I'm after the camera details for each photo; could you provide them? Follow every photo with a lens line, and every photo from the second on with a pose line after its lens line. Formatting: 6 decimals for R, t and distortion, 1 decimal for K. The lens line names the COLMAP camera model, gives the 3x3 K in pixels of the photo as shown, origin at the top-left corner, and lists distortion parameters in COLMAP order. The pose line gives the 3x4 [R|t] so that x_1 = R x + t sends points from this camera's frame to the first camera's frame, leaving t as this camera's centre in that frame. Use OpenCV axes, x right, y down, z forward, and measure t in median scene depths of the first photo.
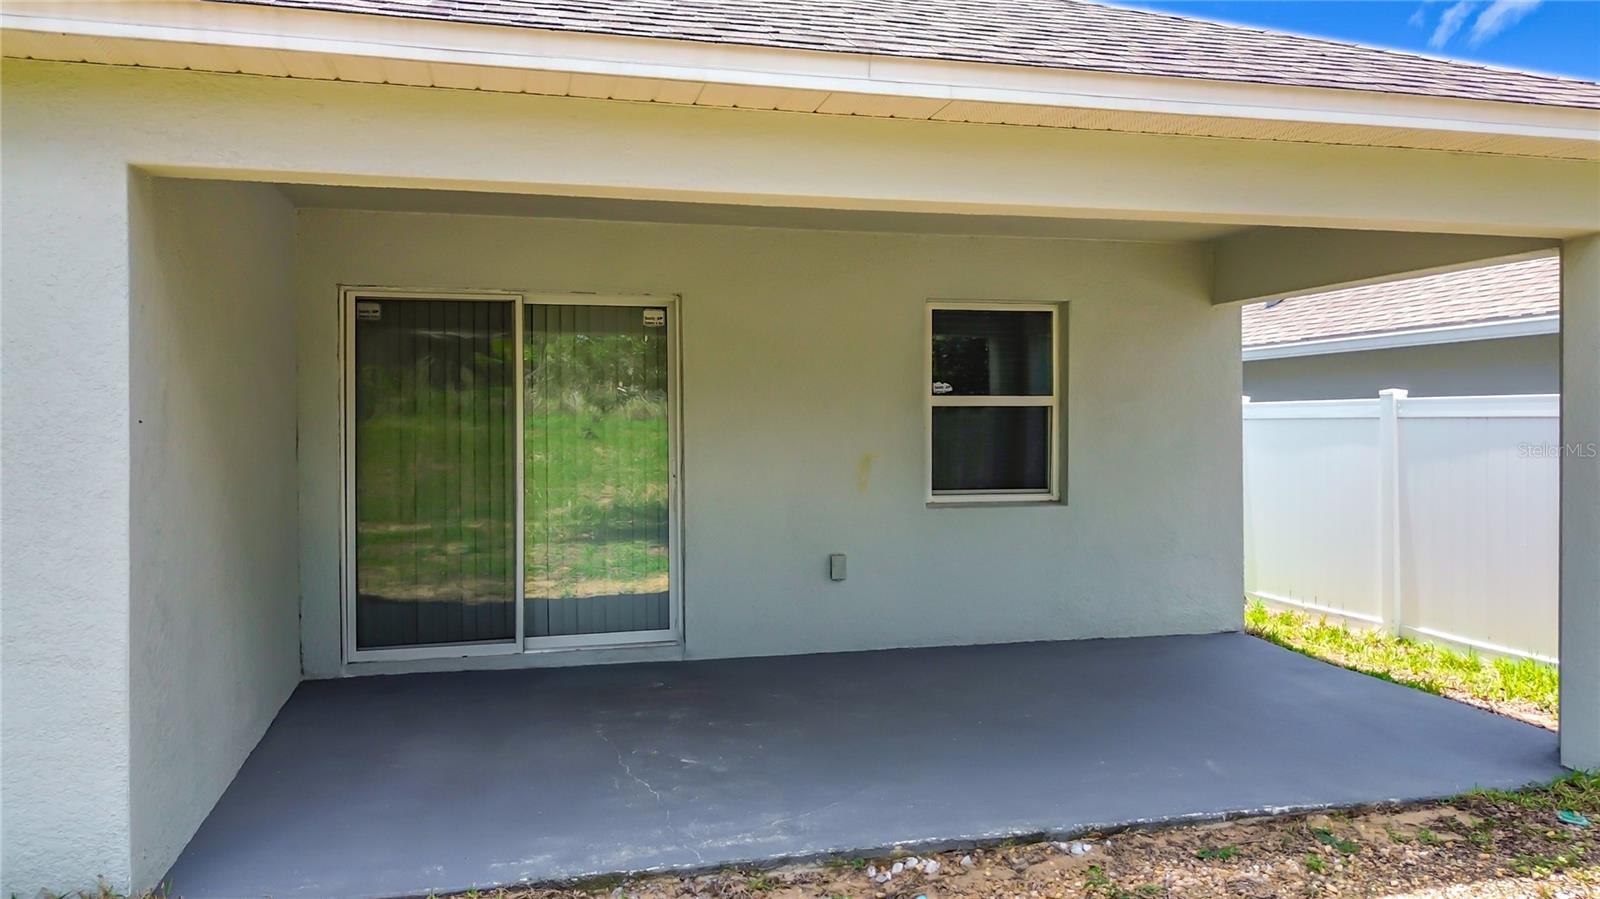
lens RADIAL K [[1175.7, 0, 852.4], [0, 1175.7, 335.9], [0, 0, 1]] dist [0.022239, -0.006392]
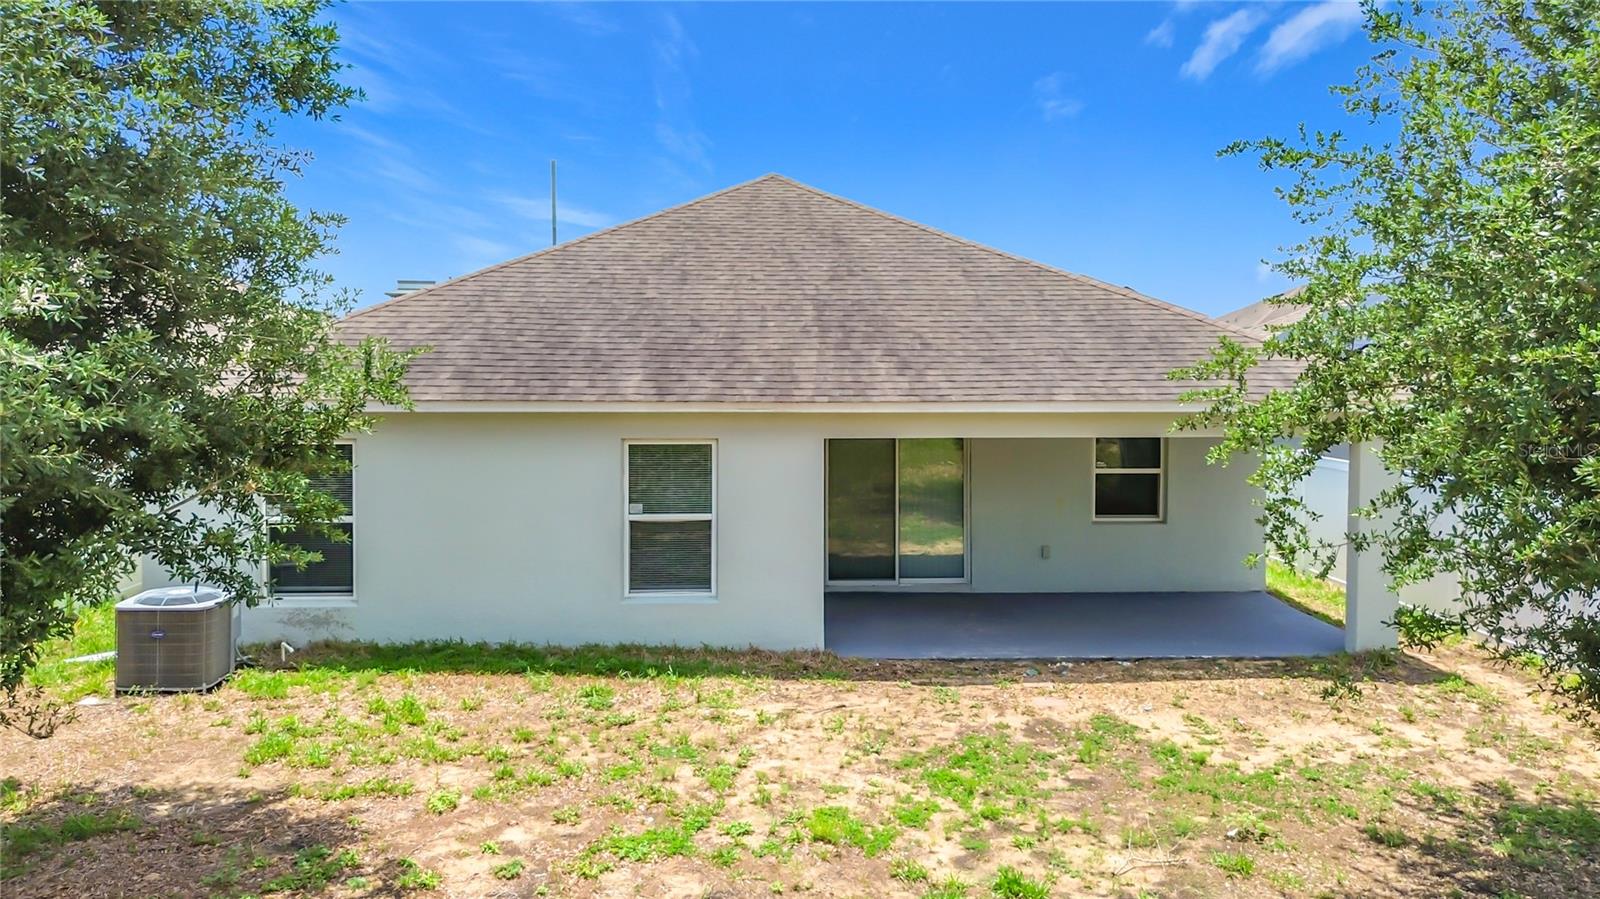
lens RADIAL K [[1145.6, 0, 842.0], [0, 1145.6, 401.3], [0, 0, 1]] dist [0.043833, -0.082950]
pose [[0.977294, 0.011356, -0.211582, 0.066076], [0.009702, 0.995117, 0.098220, -0.289006], [0.211665, -0.098042, 0.972412, -1.088953]]
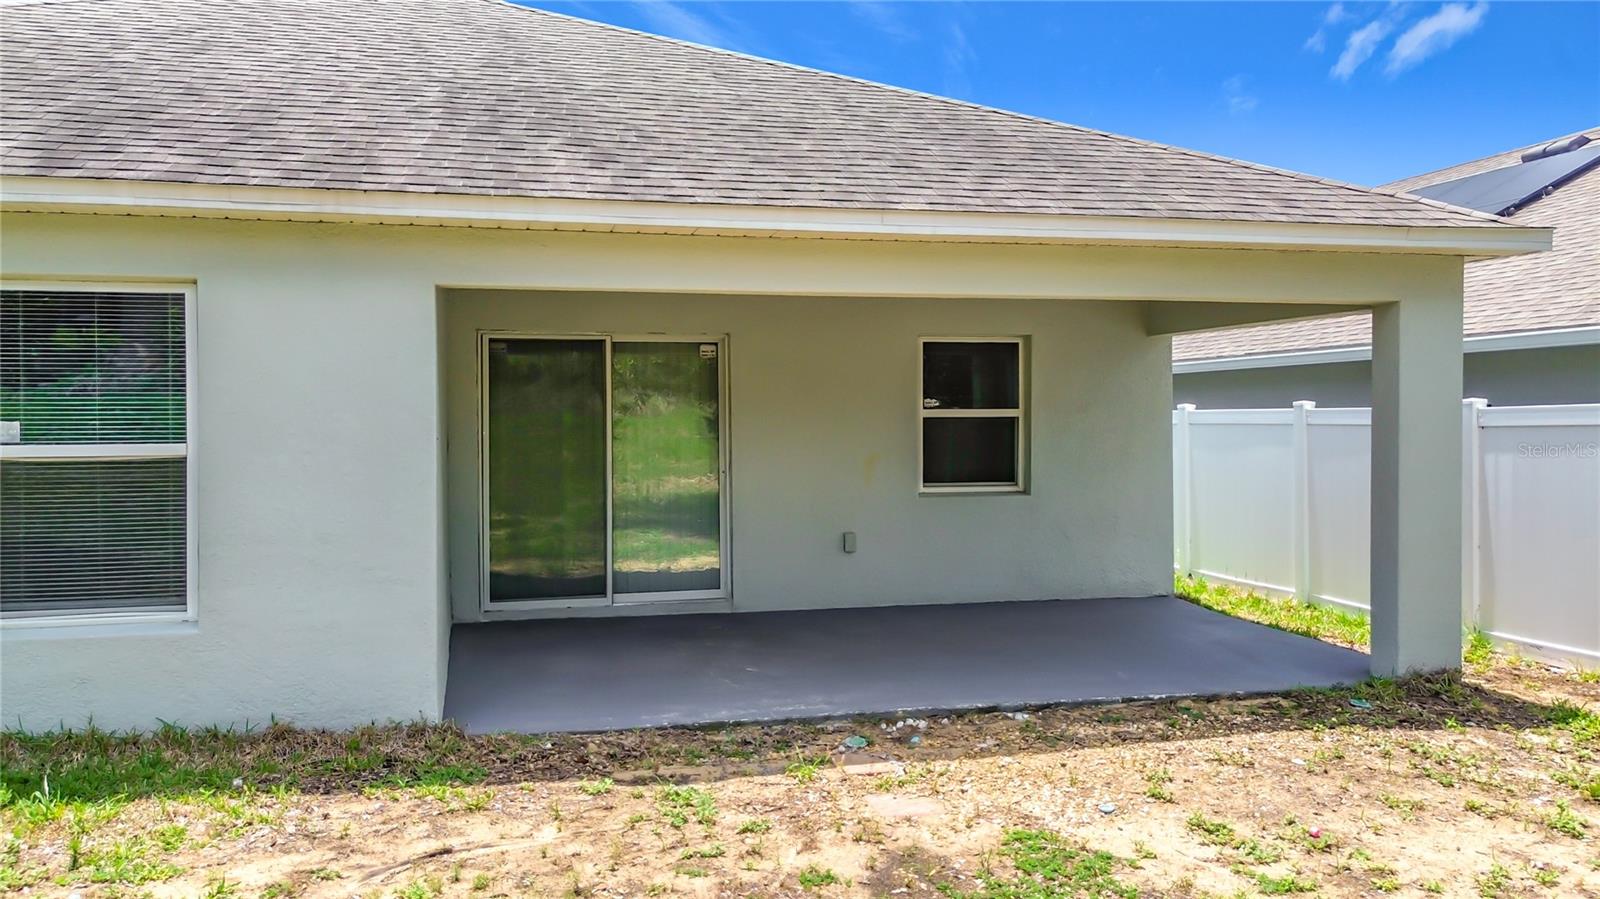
lens RADIAL K [[1201.4, 0, 800.2], [0, 1201.4, 395.9], [0, 0, 1]] dist [0.075101, -0.097422]
pose [[0.999373, -0.002856, -0.035302, -0.021364], [0.004792, 0.998481, 0.054885, -0.039525], [0.035092, -0.055019, 0.997868, -0.336028]]
